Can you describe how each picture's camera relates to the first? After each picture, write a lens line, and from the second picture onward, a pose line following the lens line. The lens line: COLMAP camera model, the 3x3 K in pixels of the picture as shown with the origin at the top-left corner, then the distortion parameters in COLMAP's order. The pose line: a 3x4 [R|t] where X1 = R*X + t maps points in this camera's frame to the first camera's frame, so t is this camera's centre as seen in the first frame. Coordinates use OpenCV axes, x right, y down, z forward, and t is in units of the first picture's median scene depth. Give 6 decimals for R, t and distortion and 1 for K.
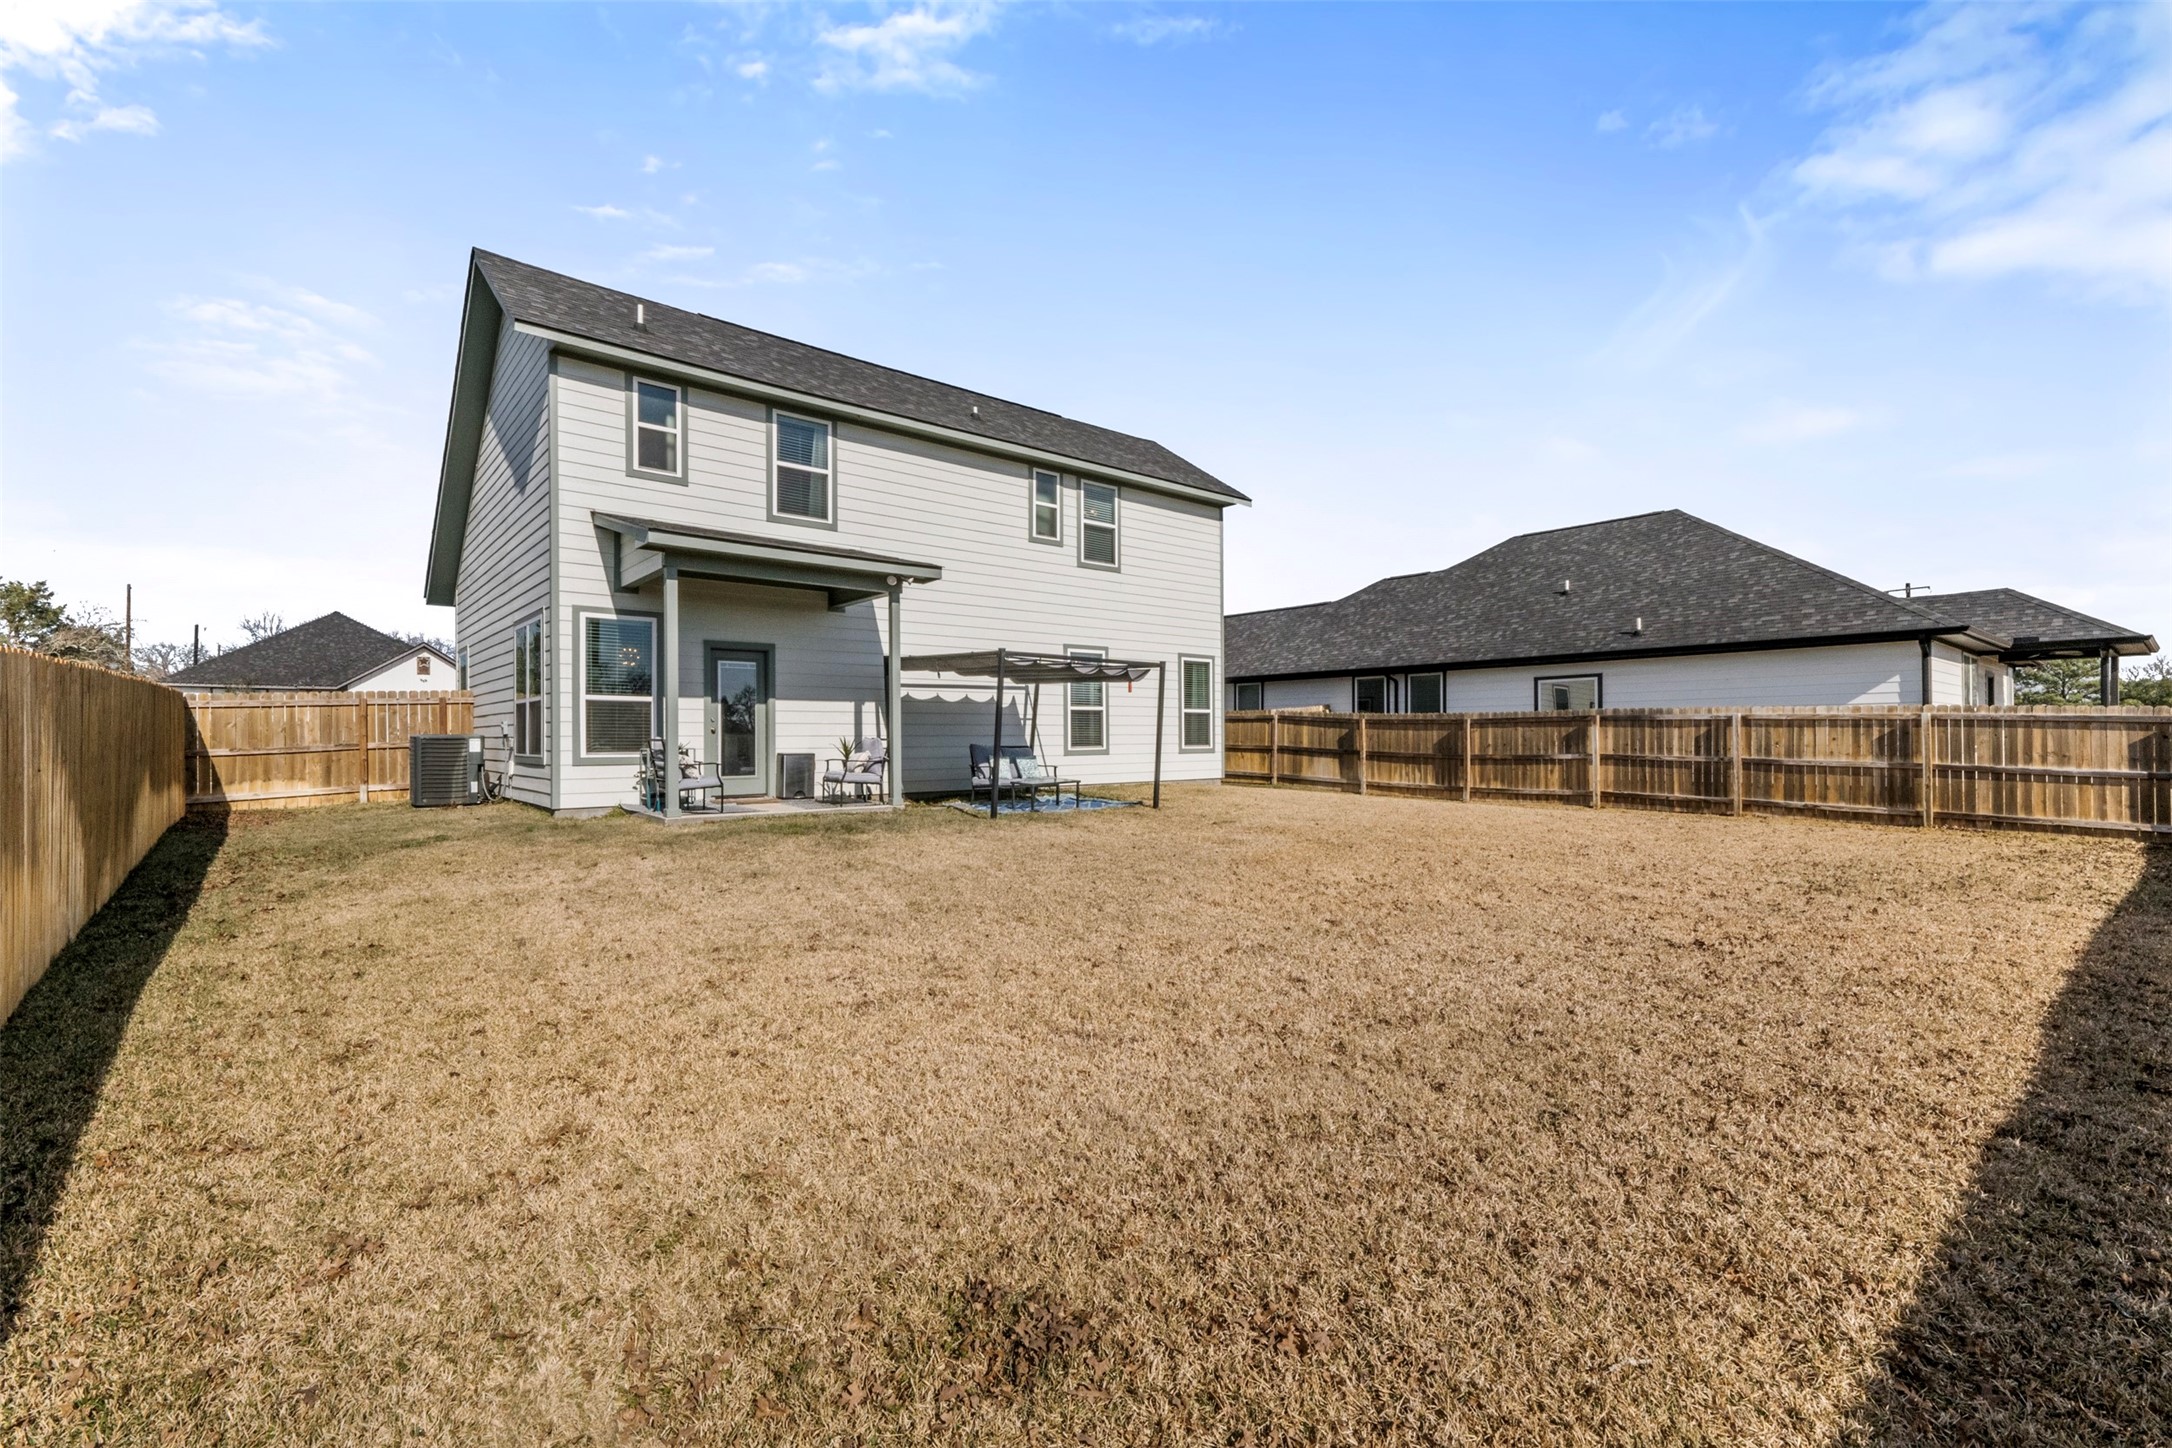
lens RADIAL K [[926.9, 0, 1085.2], [0, 926.9, 730.5], [0, 0, 1]] dist [0.007175, 0.000103]
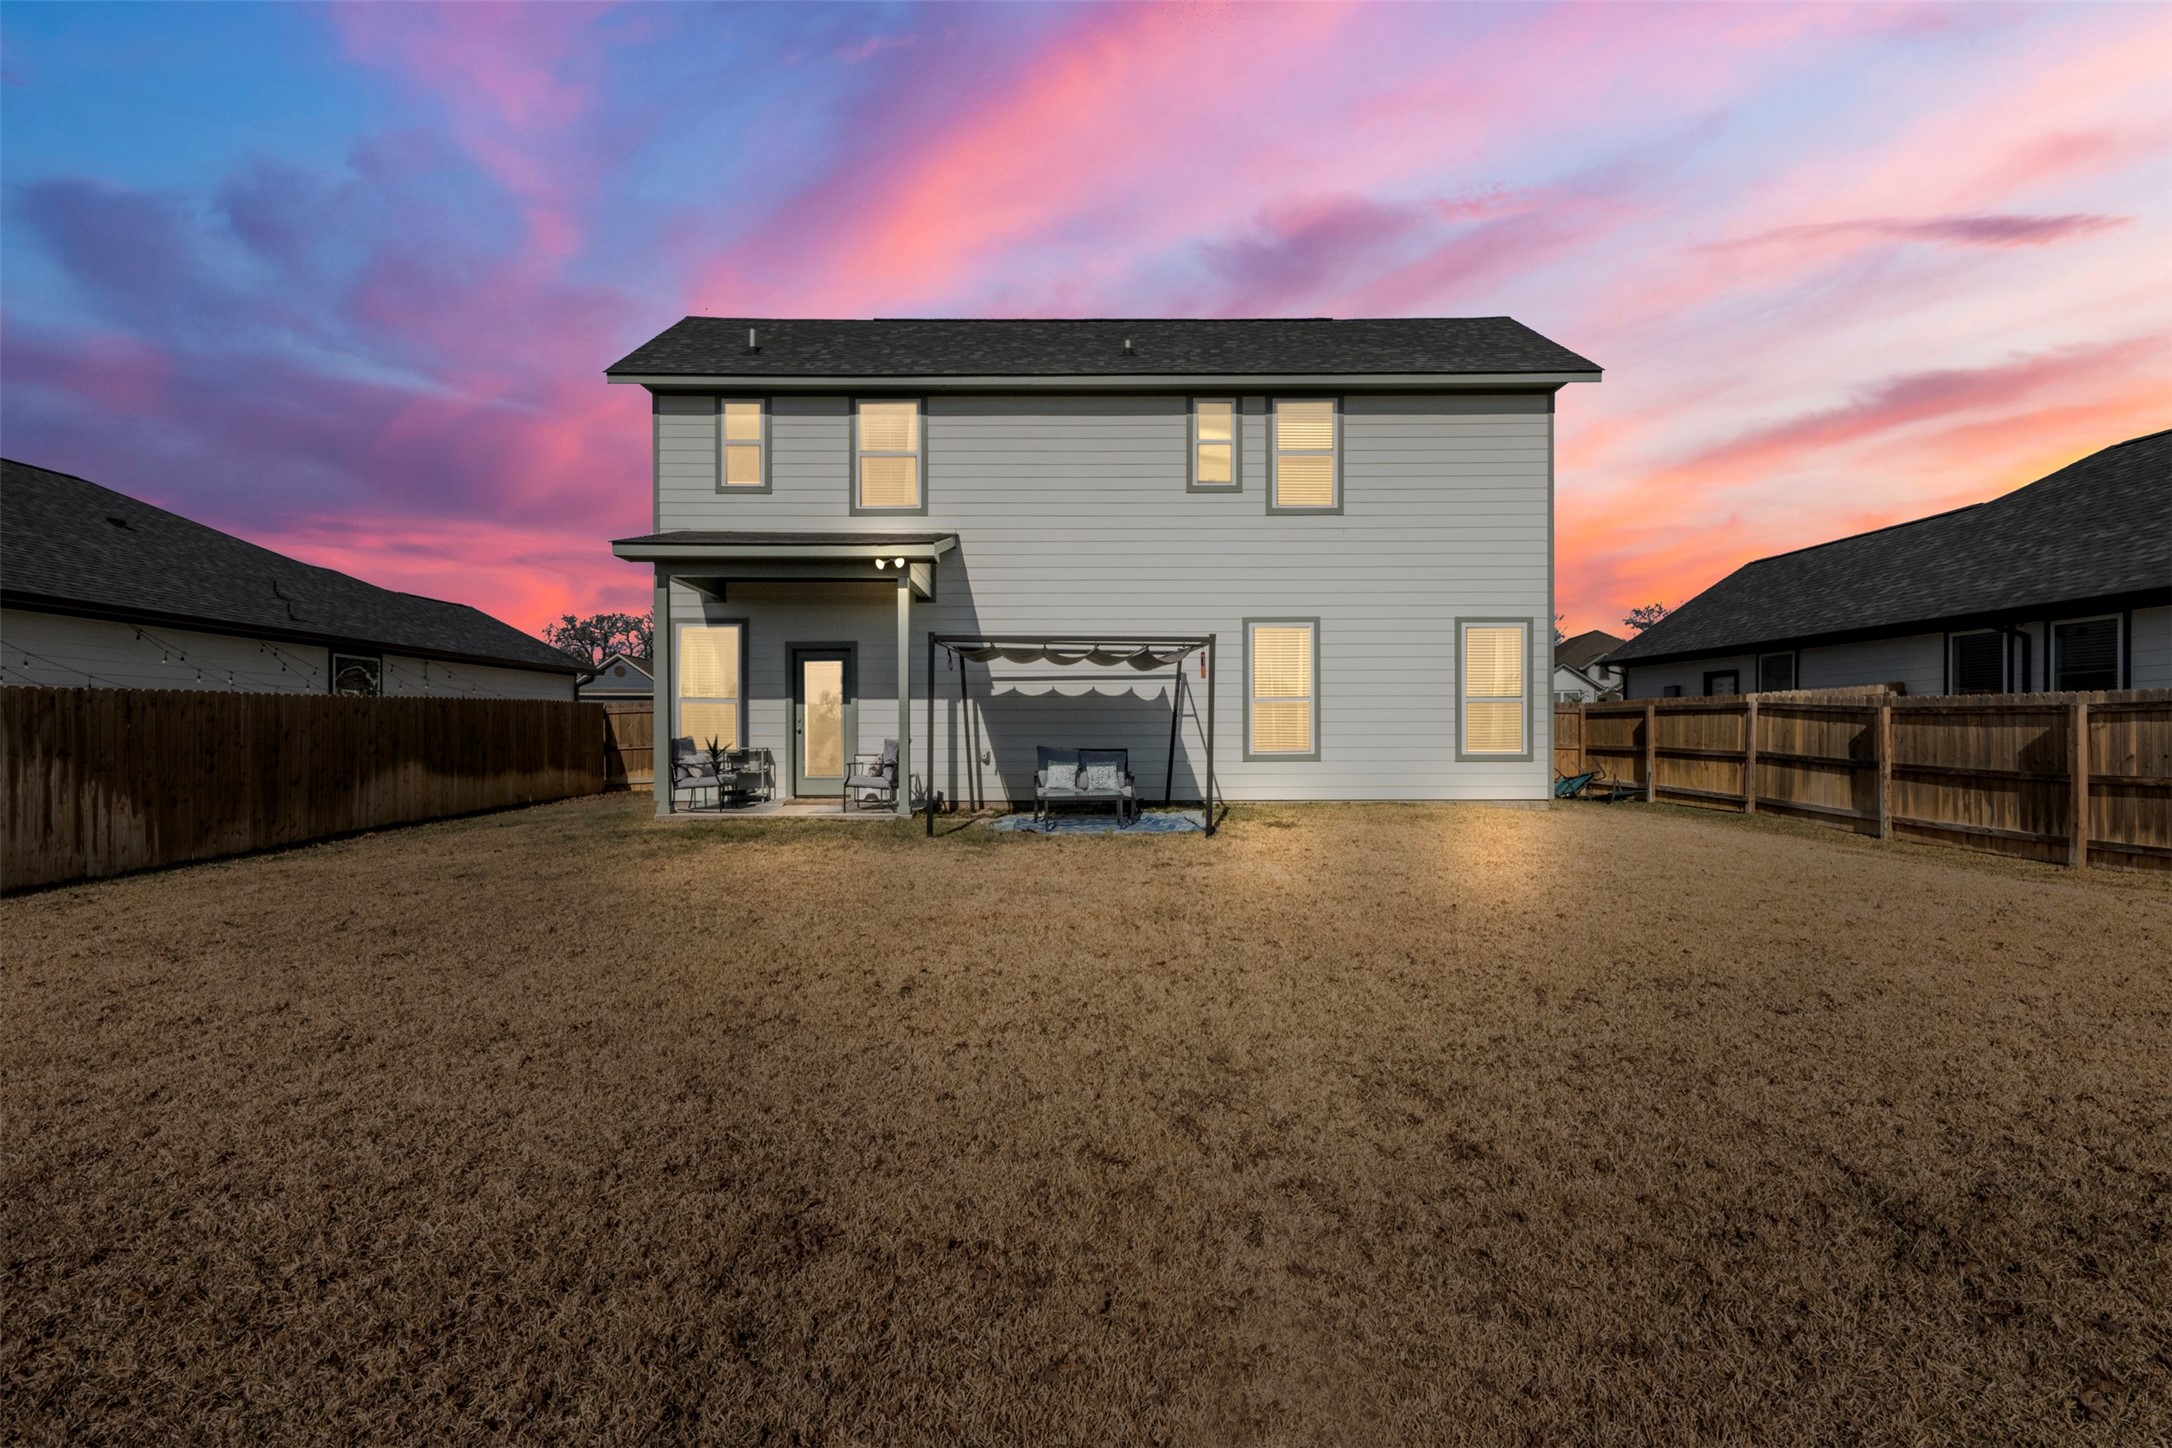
lens RADIAL K [[996.6, 0, 1085.4], [0, 996.6, 728.9], [0, 0, 1]] dist [0.021026, 0.000472]
pose [[0.771369, -0.001627, -0.636386, 0.316703], [0.003827, 0.999991, 0.002083, -0.001926], [0.636377, -0.004042, 0.771368, 0.211811]]
